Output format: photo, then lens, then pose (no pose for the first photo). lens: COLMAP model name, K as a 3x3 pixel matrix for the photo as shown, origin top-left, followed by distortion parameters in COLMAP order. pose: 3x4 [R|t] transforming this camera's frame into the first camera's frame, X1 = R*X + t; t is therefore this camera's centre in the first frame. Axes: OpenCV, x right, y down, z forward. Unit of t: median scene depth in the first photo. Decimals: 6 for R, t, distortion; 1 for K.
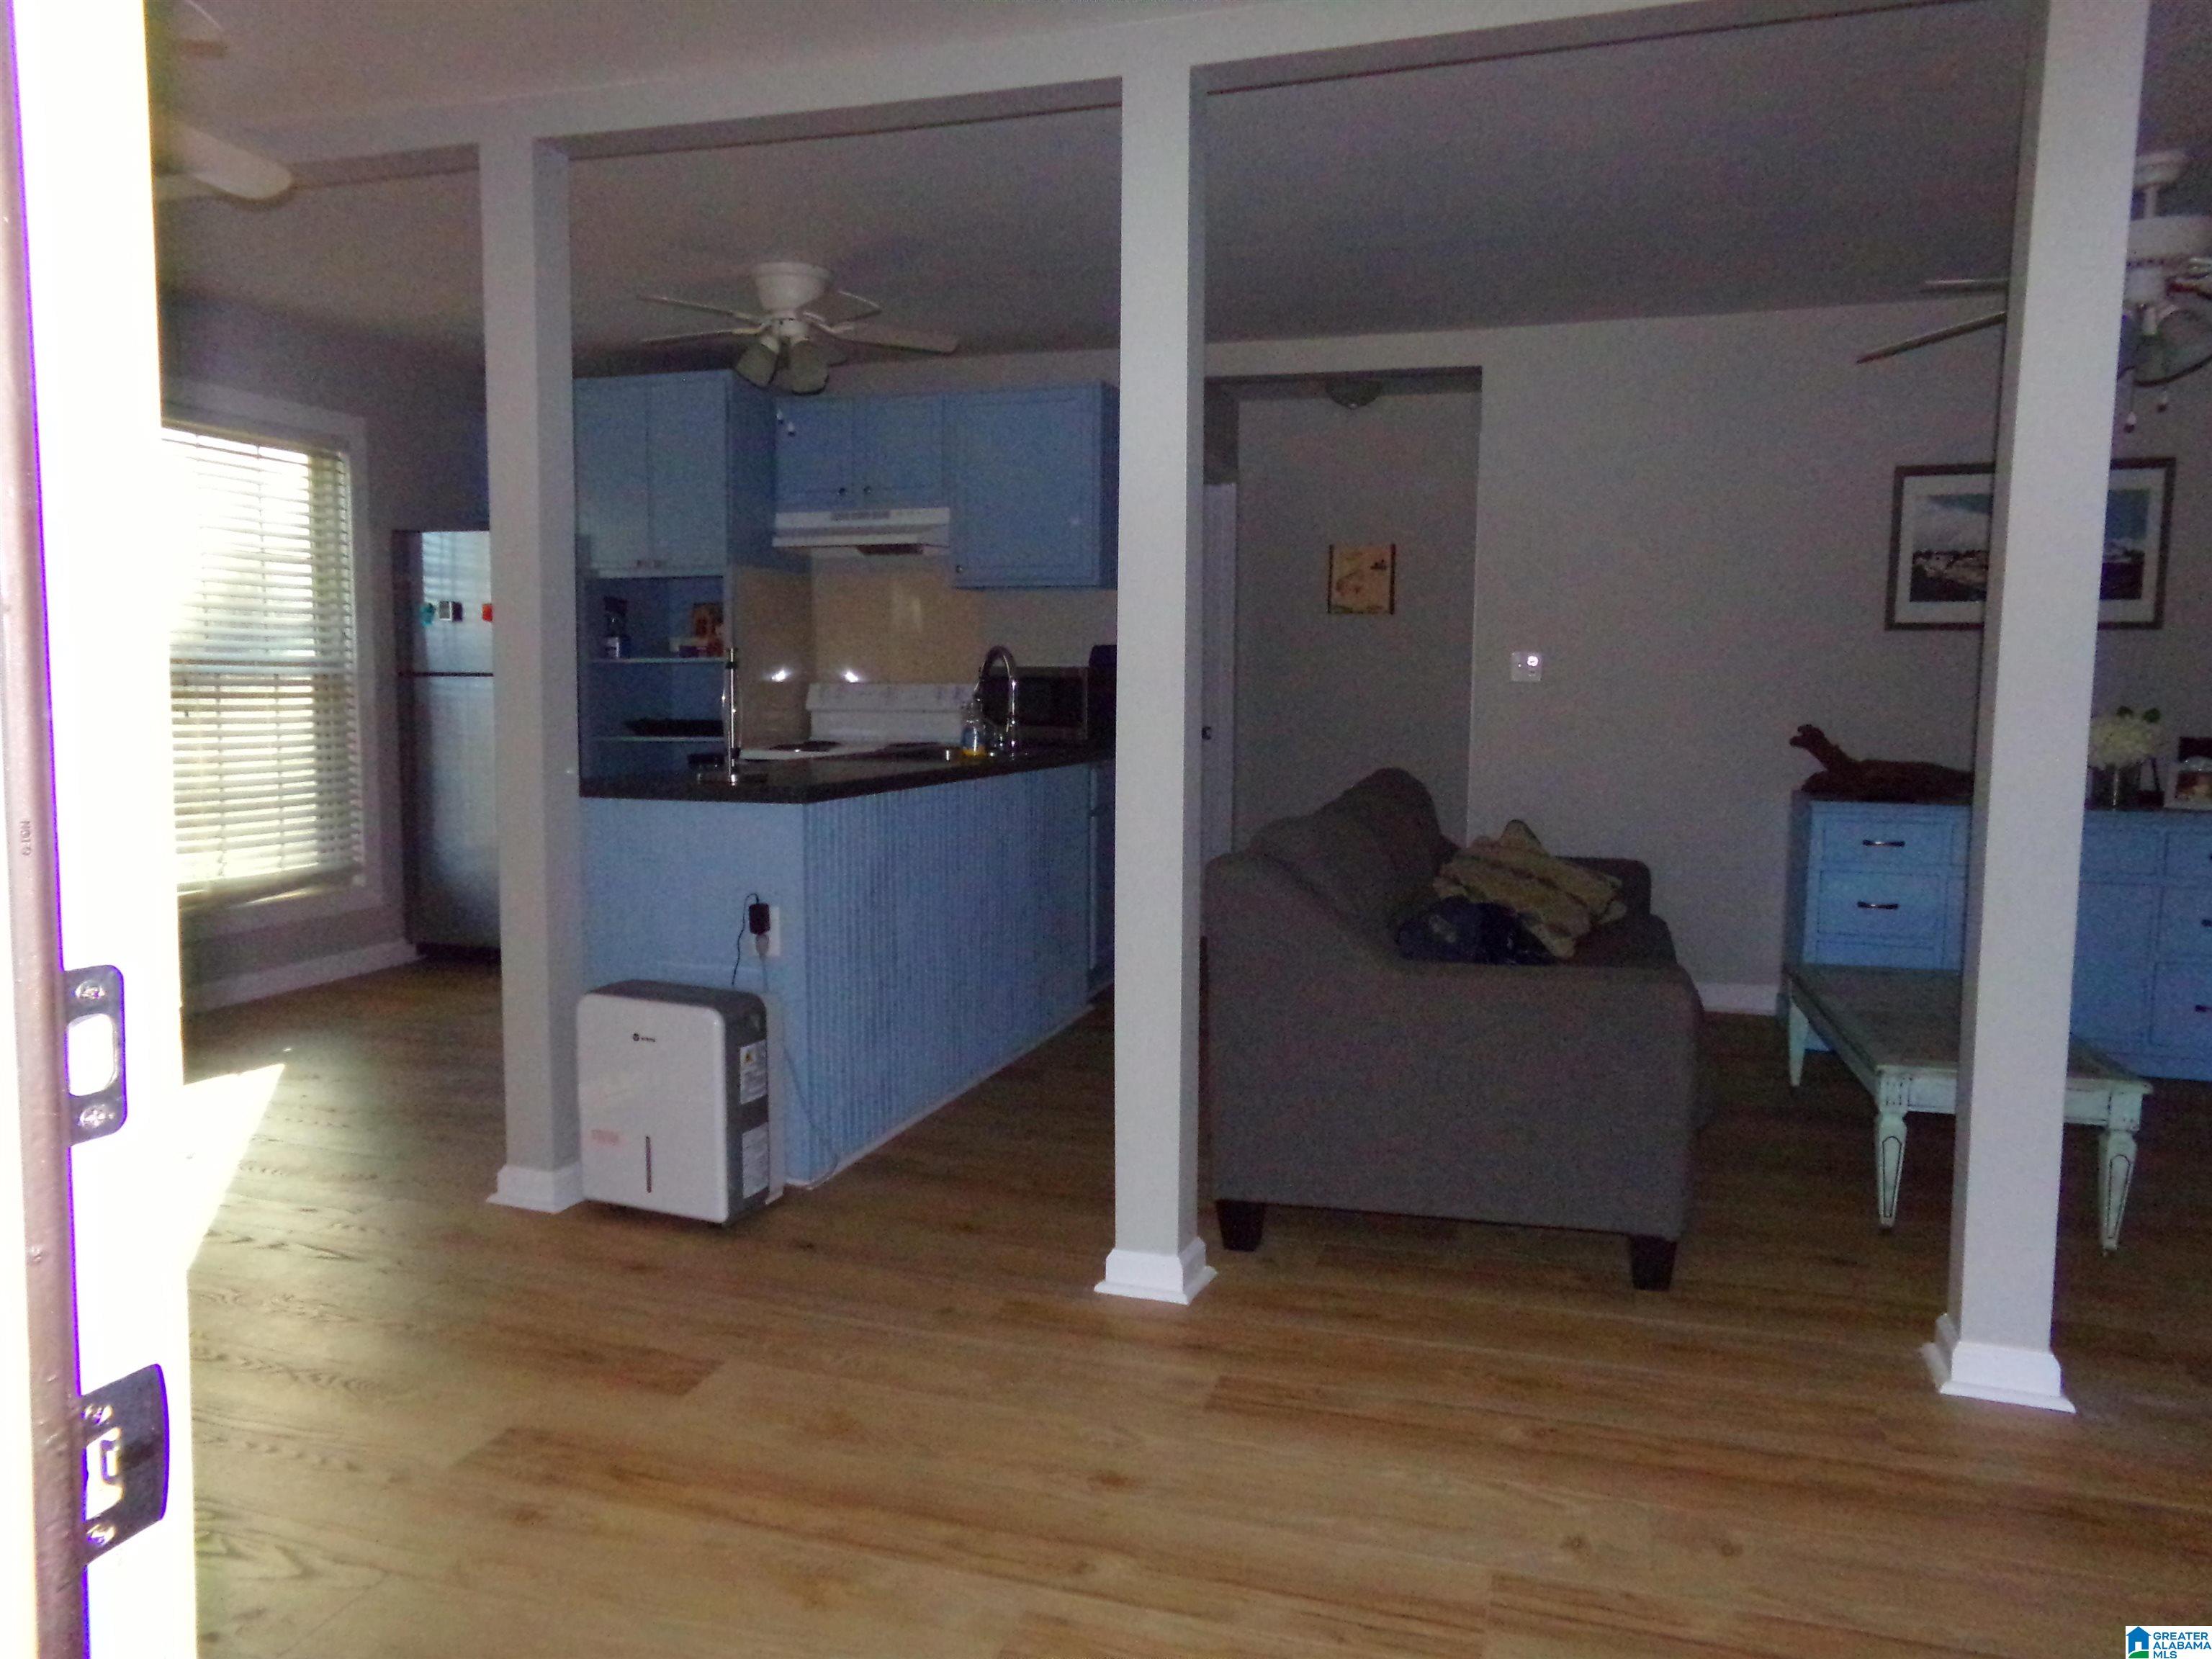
lens RADIAL K [[1520.9, 0, 1127.9], [0, 1520.9, 841.2], [0, 0, 1]] dist [-0.058057, 0.093736]
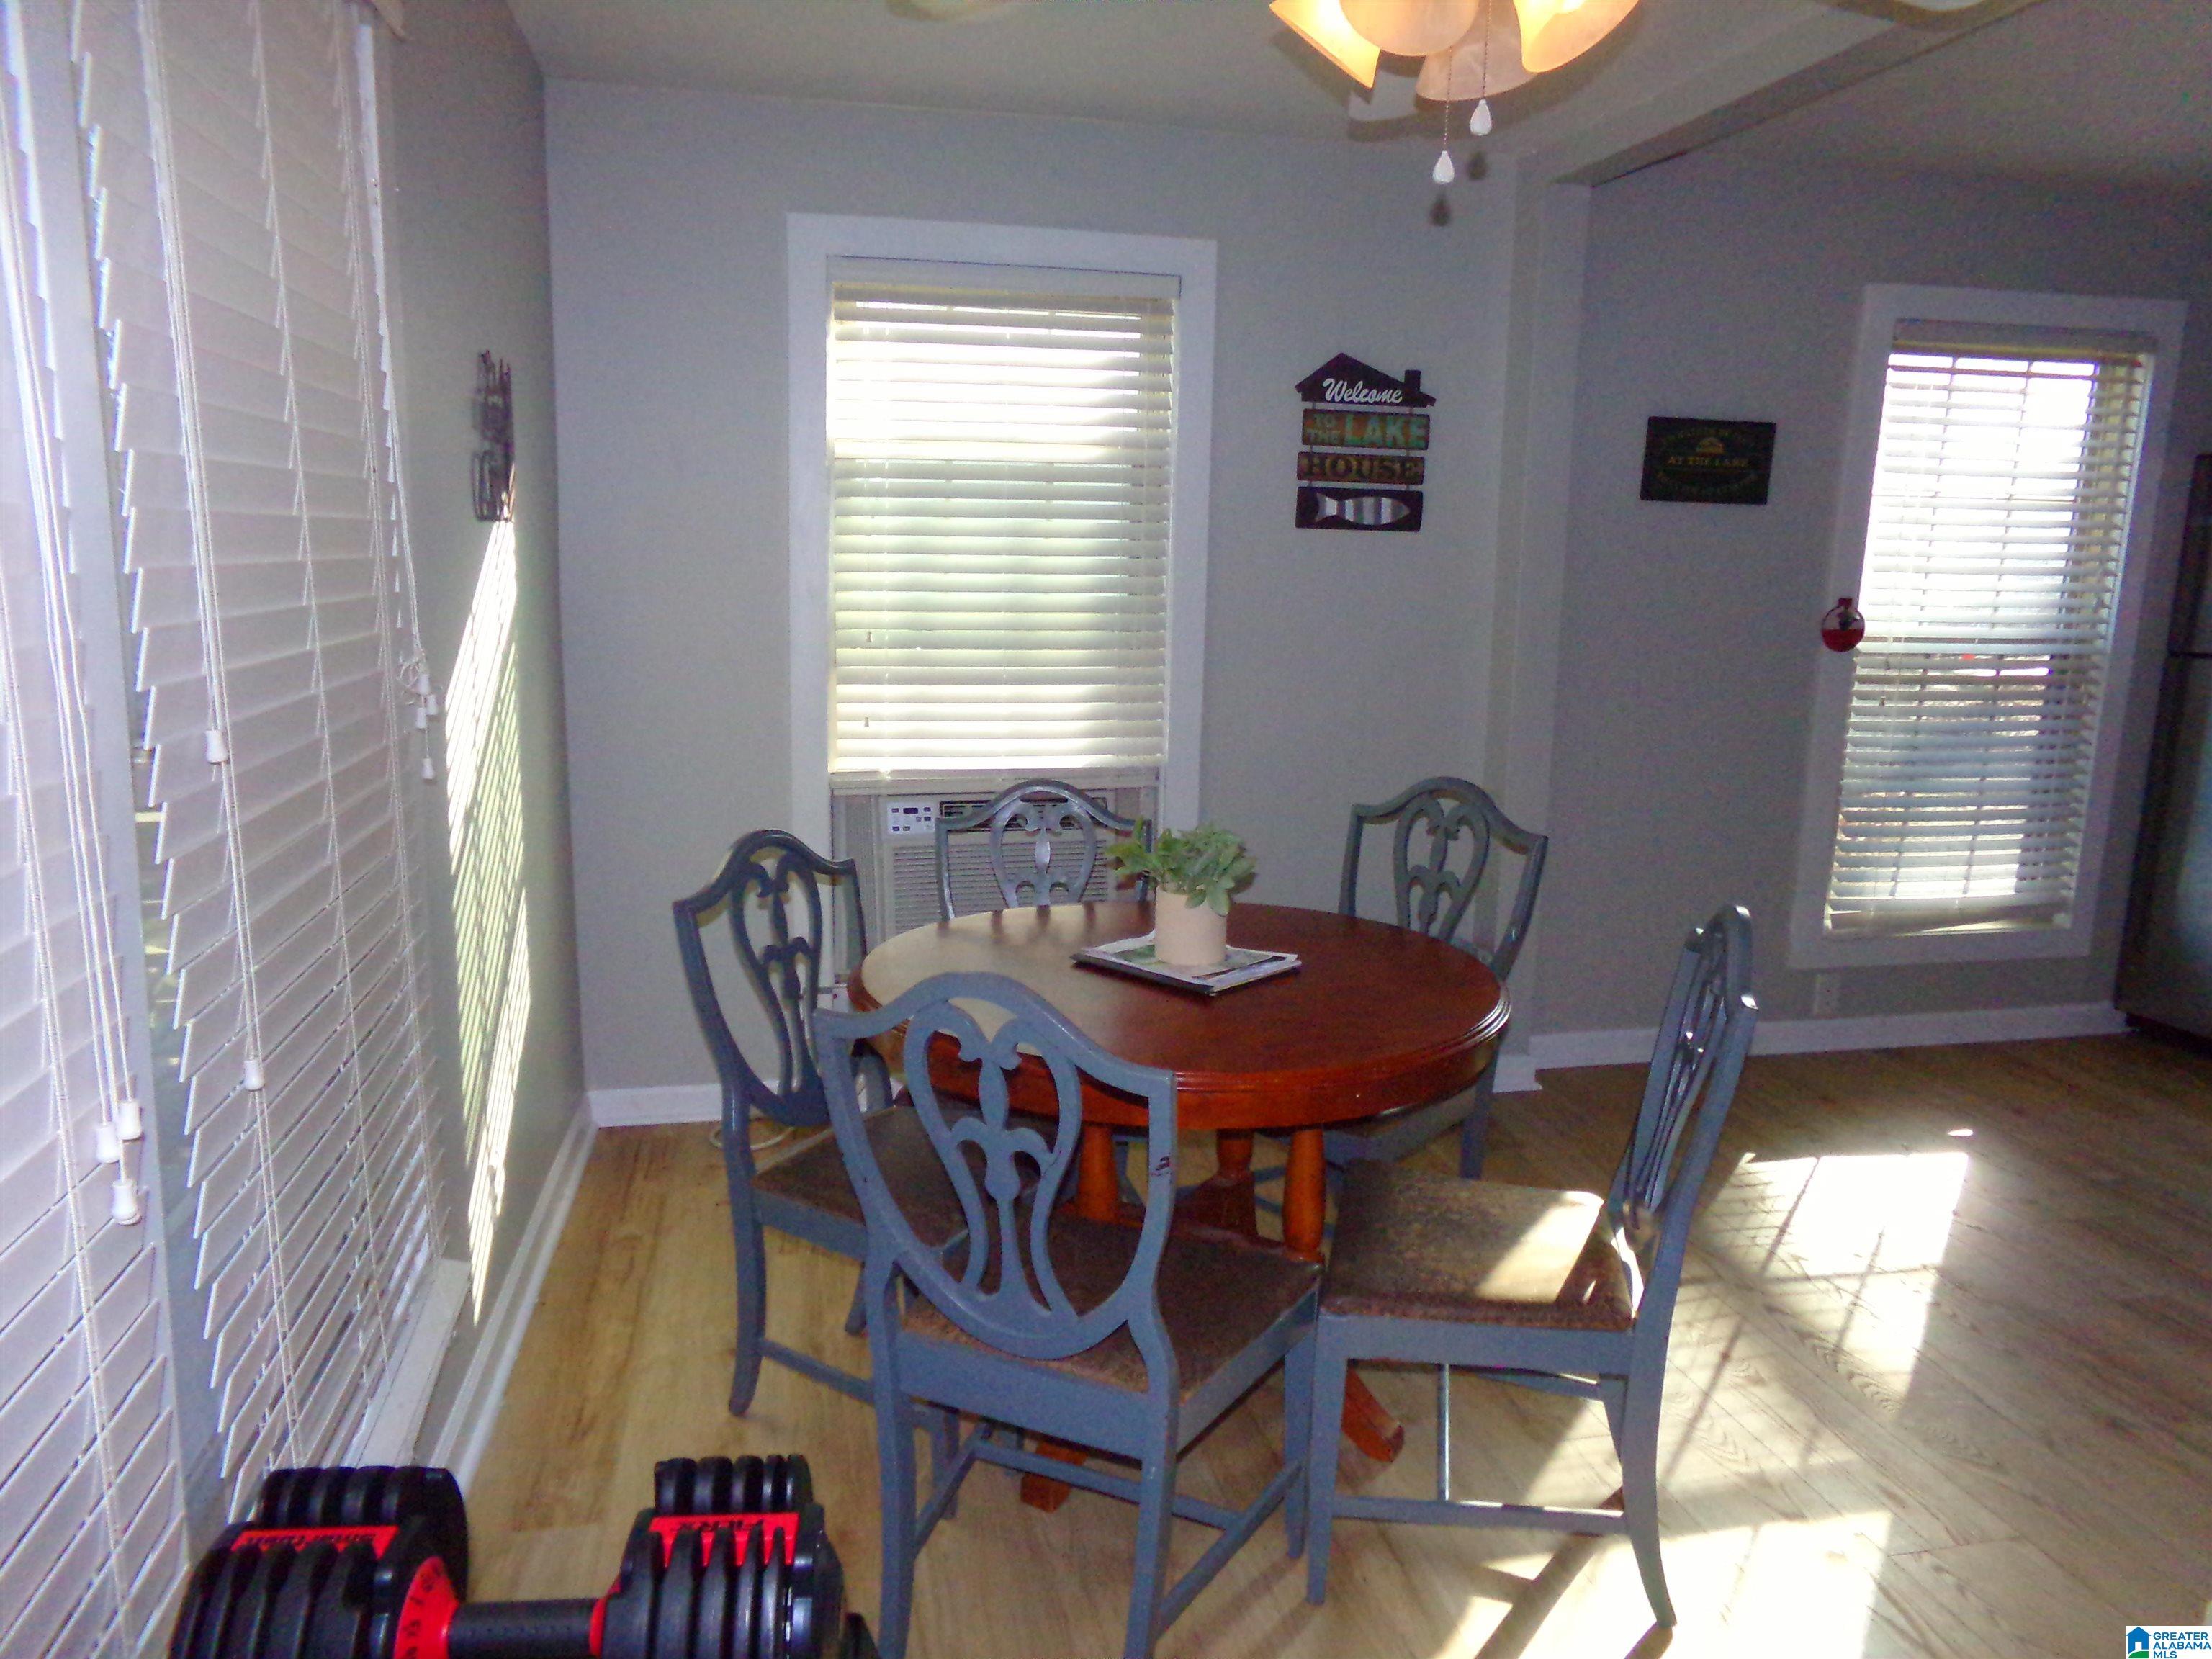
lens RADIAL K [[1520.9, 0, 1126.3], [0, 1520.9, 832.8], [0, 0, 1]] dist [-0.058057, 0.093736]
pose [[0.491780, 0.157801, -0.856301, -0.115309], [-0.105680, 0.986988, 0.121191, -0.076530], [0.864283, 0.030894, 0.502057, 0.247195]]
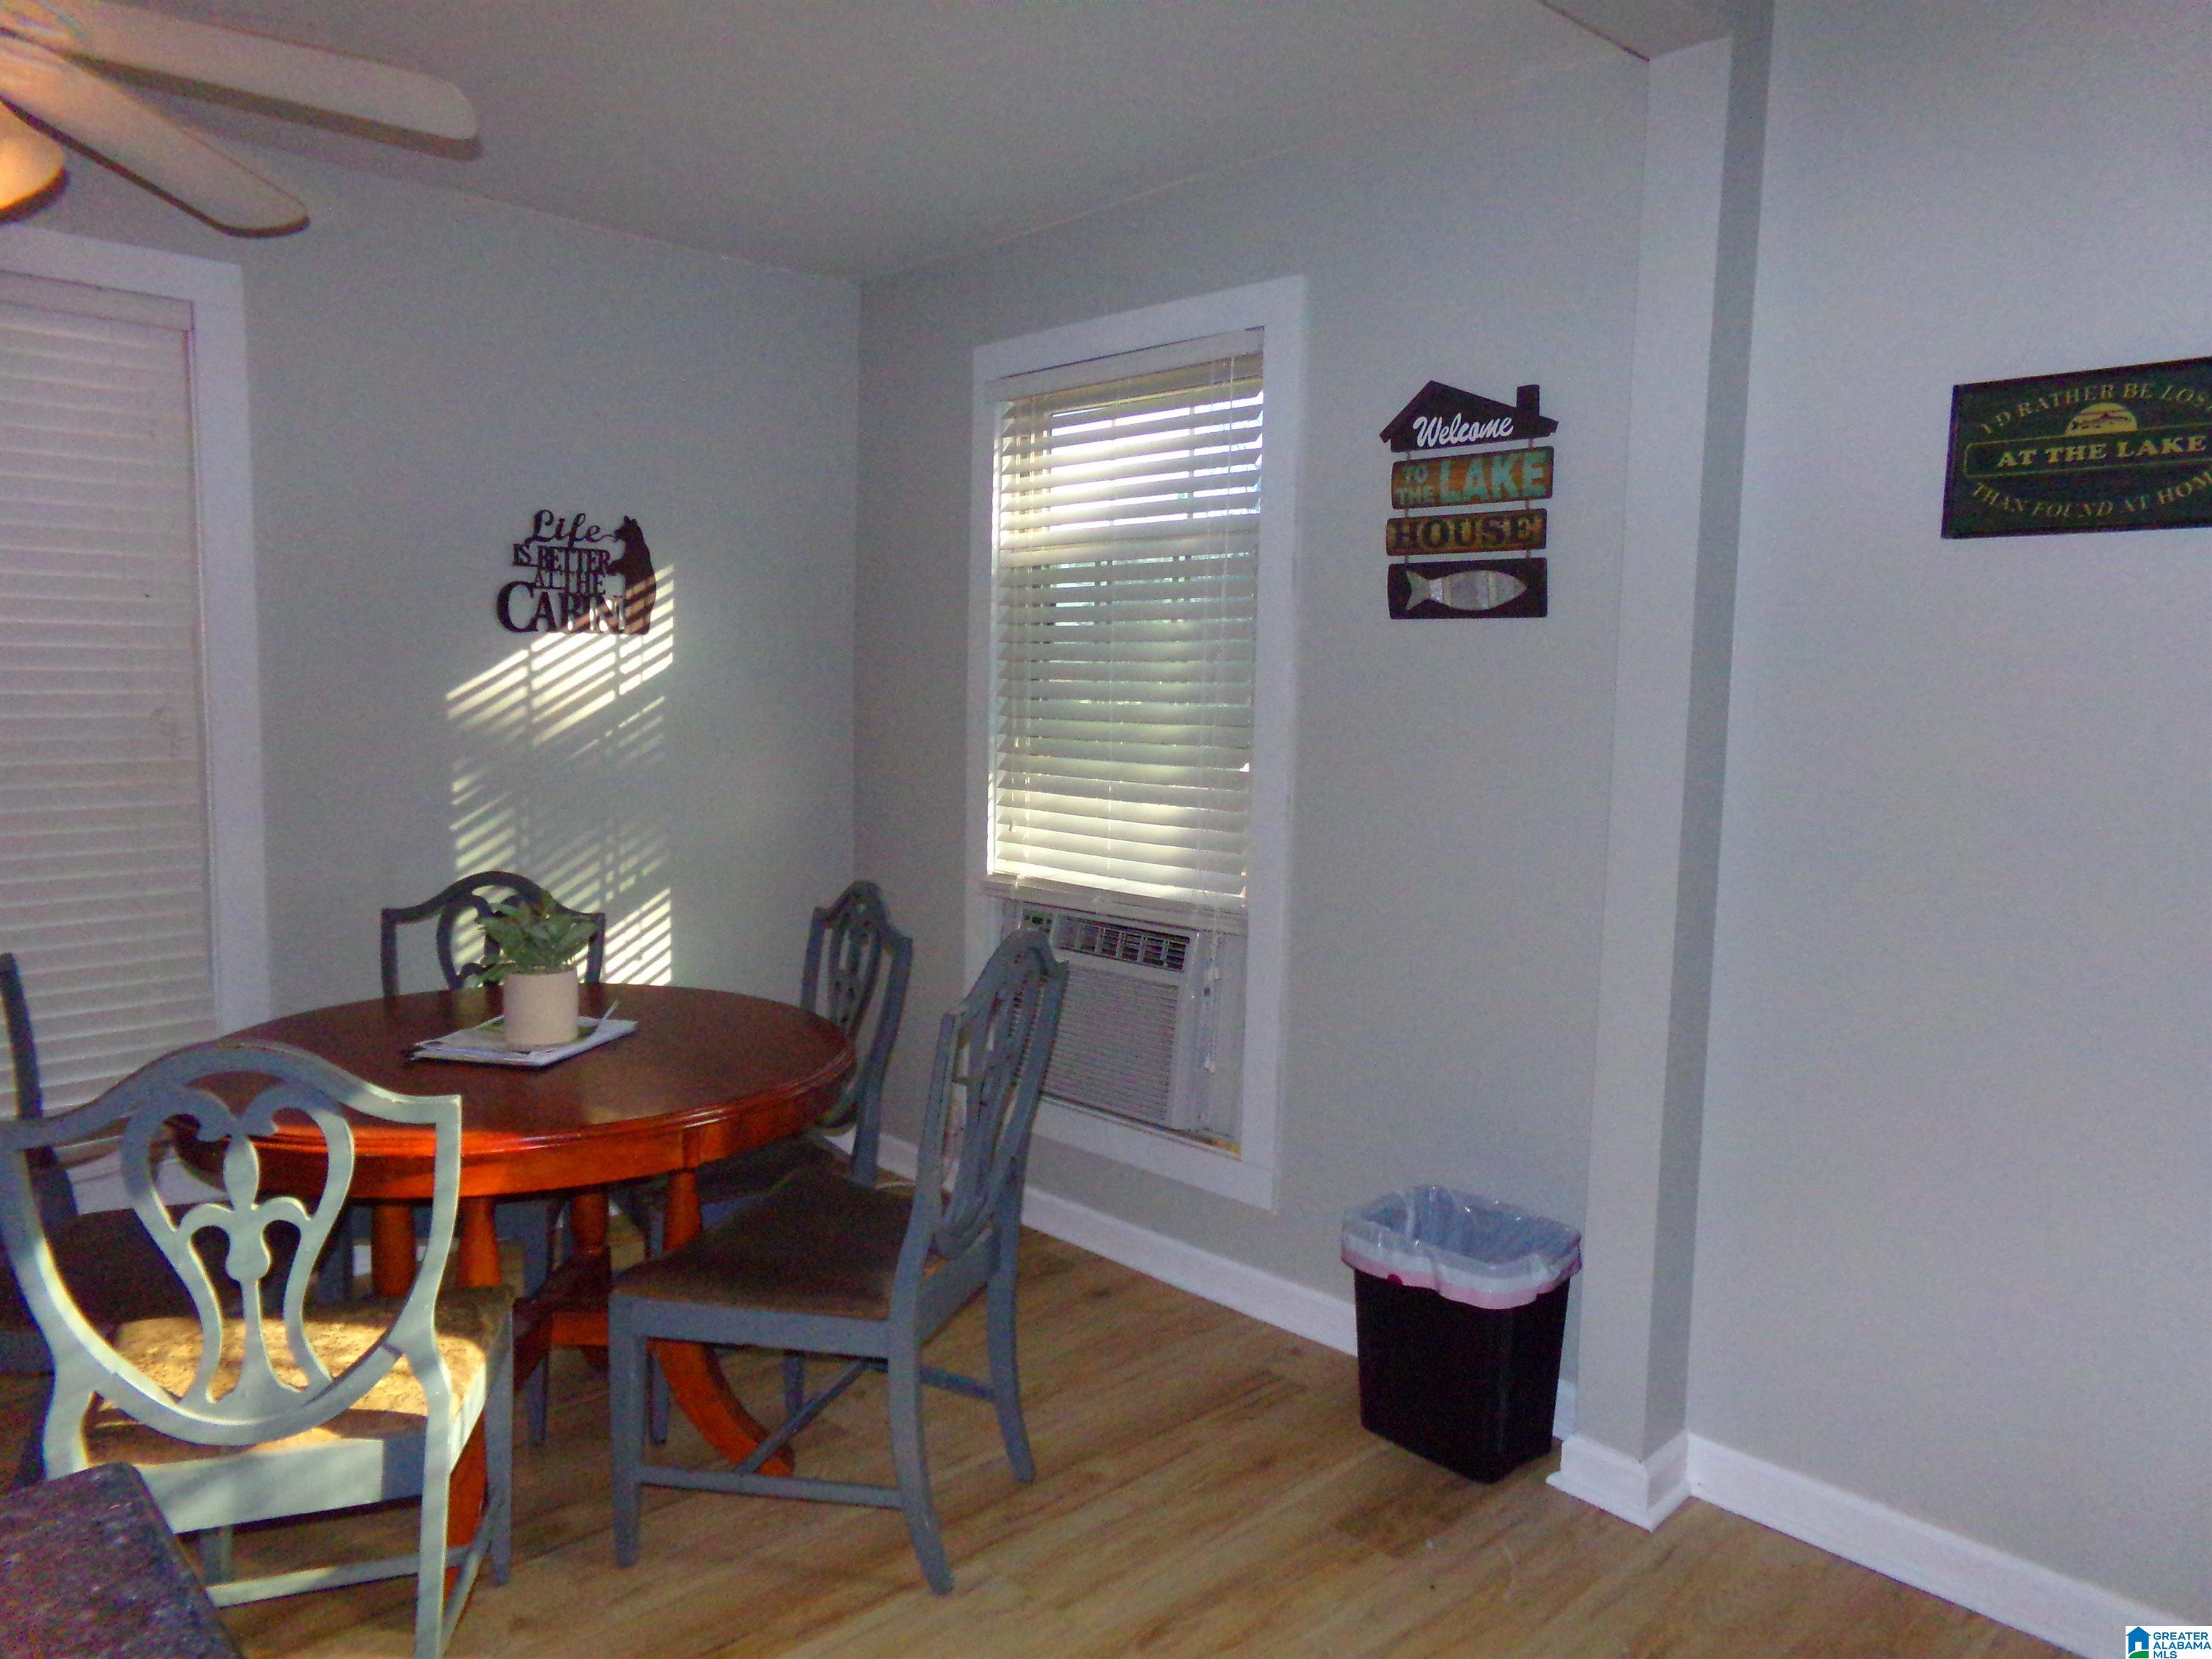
lens RADIAL K [[1520.9, 0, 1112.9], [0, 1520.9, 818.7], [0, 0, 1]] dist [-0.058057, 0.093736]
pose [[-0.499833, 0.063821, -0.863767, -0.194853], [-0.111946, 0.984156, 0.137495, -0.135268], [0.858857, 0.165419, -0.484770, 0.877979]]
